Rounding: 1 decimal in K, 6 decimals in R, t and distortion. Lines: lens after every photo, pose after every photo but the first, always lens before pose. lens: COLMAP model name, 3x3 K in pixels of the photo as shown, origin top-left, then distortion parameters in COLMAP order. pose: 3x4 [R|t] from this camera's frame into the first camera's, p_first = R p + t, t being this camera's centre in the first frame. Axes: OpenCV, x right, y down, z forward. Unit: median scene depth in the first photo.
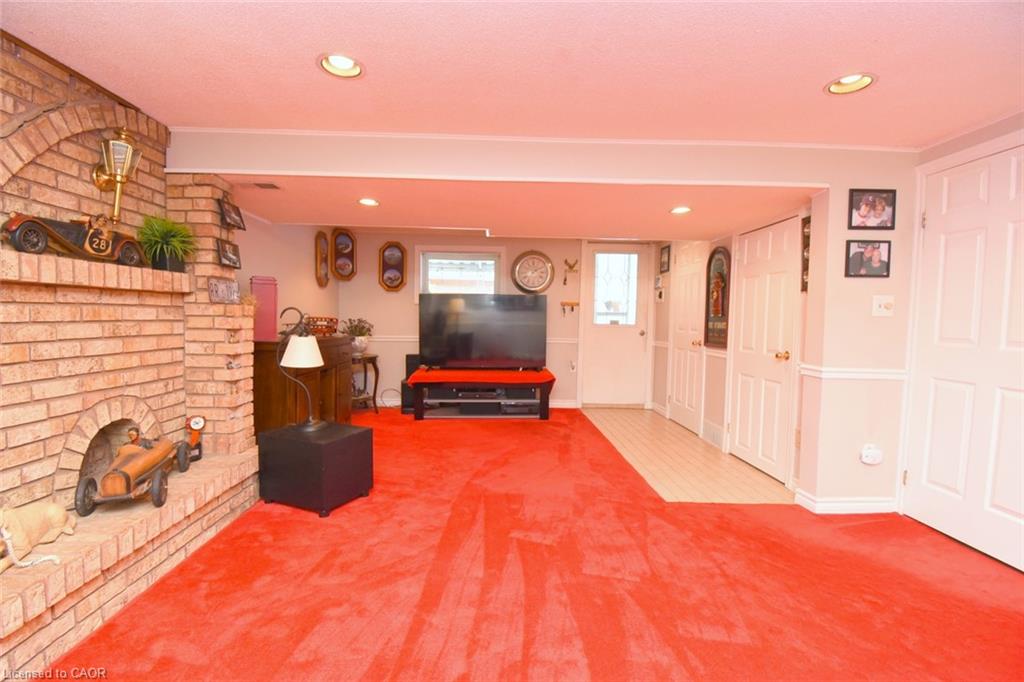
lens RADIAL K [[452.3, 0, 508.2], [0, 452.3, 339.0], [0, 0, 1]] dist [0.017479, -0.022876]
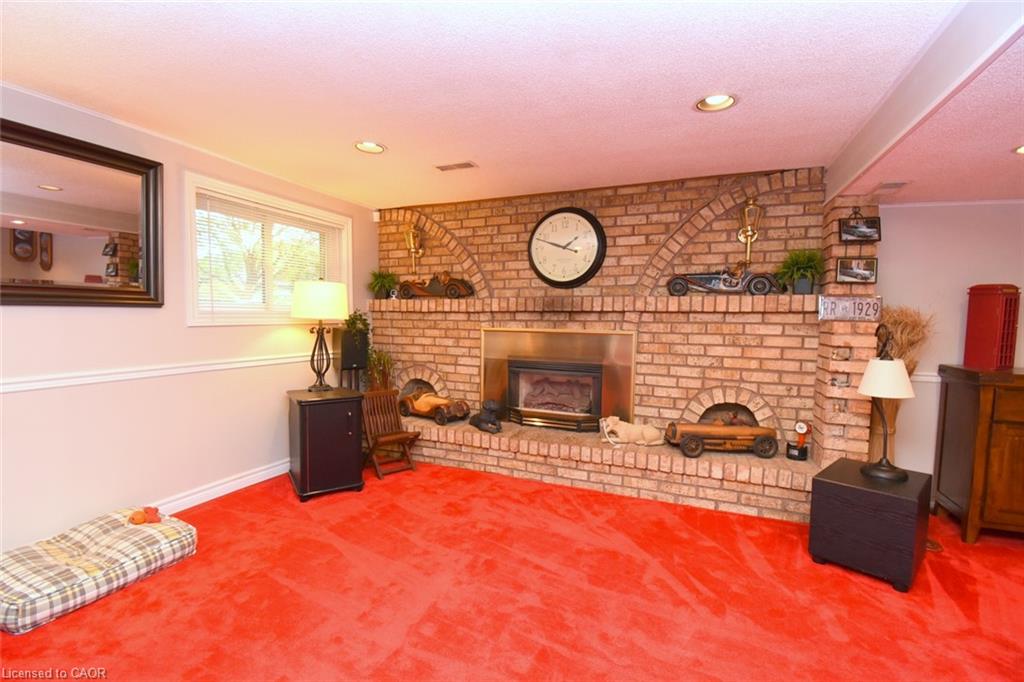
lens RADIAL K [[452.3, 0, 508.2], [0, 452.3, 339.0], [0, 0, 1]] dist [0.017479, -0.022876]
pose [[-0.409272, 0.023678, -0.912105, 0.769724], [-0.062969, 0.996547, 0.054125, -0.059387], [0.910237, 0.079586, -0.406368, 0.957648]]
